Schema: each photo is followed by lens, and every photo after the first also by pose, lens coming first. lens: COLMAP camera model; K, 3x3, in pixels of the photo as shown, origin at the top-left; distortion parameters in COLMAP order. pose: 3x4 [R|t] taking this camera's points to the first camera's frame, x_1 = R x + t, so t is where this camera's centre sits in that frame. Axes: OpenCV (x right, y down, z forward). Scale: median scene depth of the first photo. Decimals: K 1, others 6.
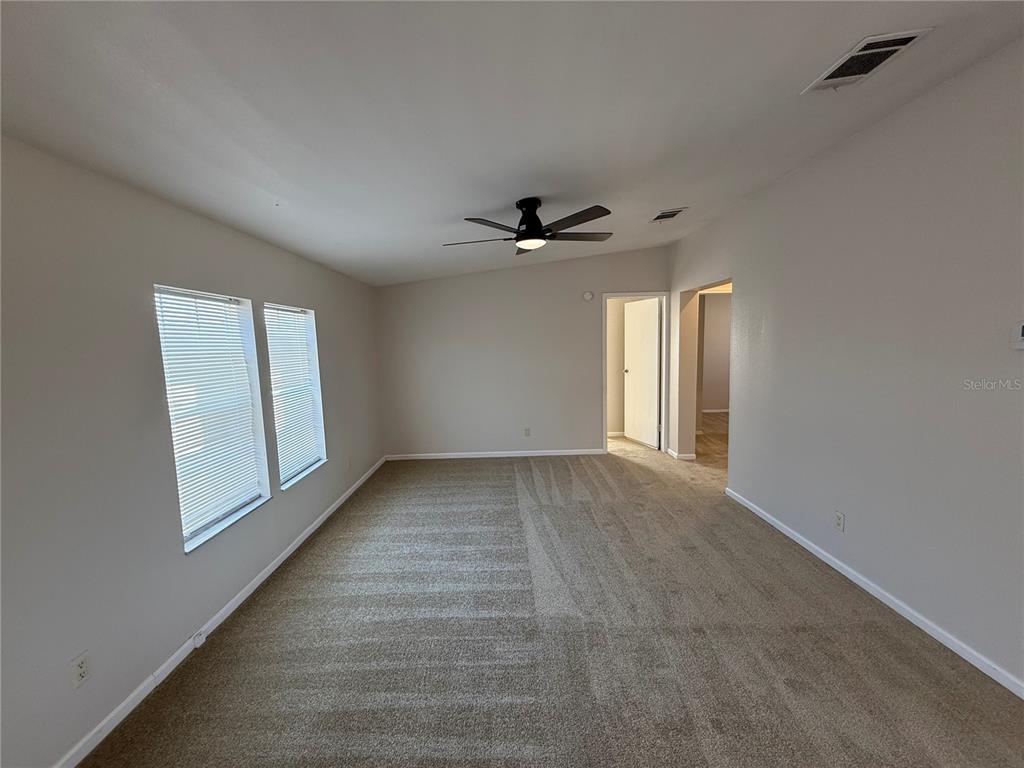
lens RADIAL K [[412.3, 0, 515.9], [0, 412.3, 381.9], [0, 0, 1]] dist [0.011943, 0.000174]
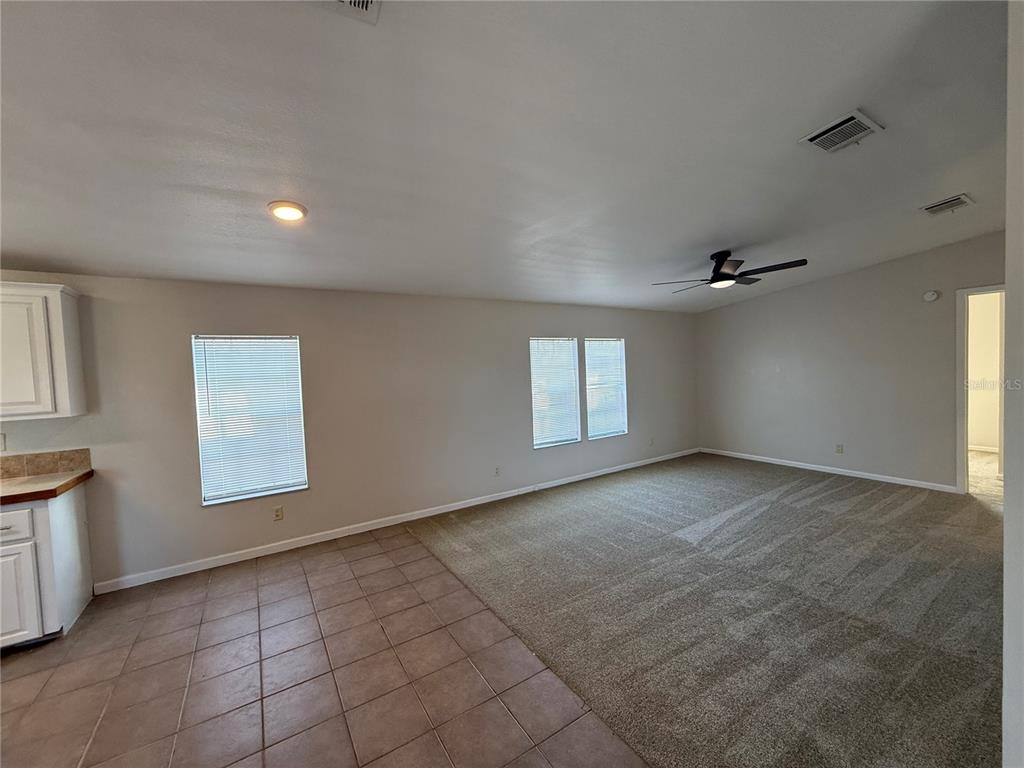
lens RADIAL K [[412.3, 0, 515.9], [0, 412.3, 381.9], [0, 0, 1]] dist [0.011943, 0.000174]
pose [[0.538179, 0.033971, -0.842146, 0.788627], [-0.059580, 0.998221, 0.002191, 0.021526], [0.840722, 0.048996, 0.539246, -0.264782]]
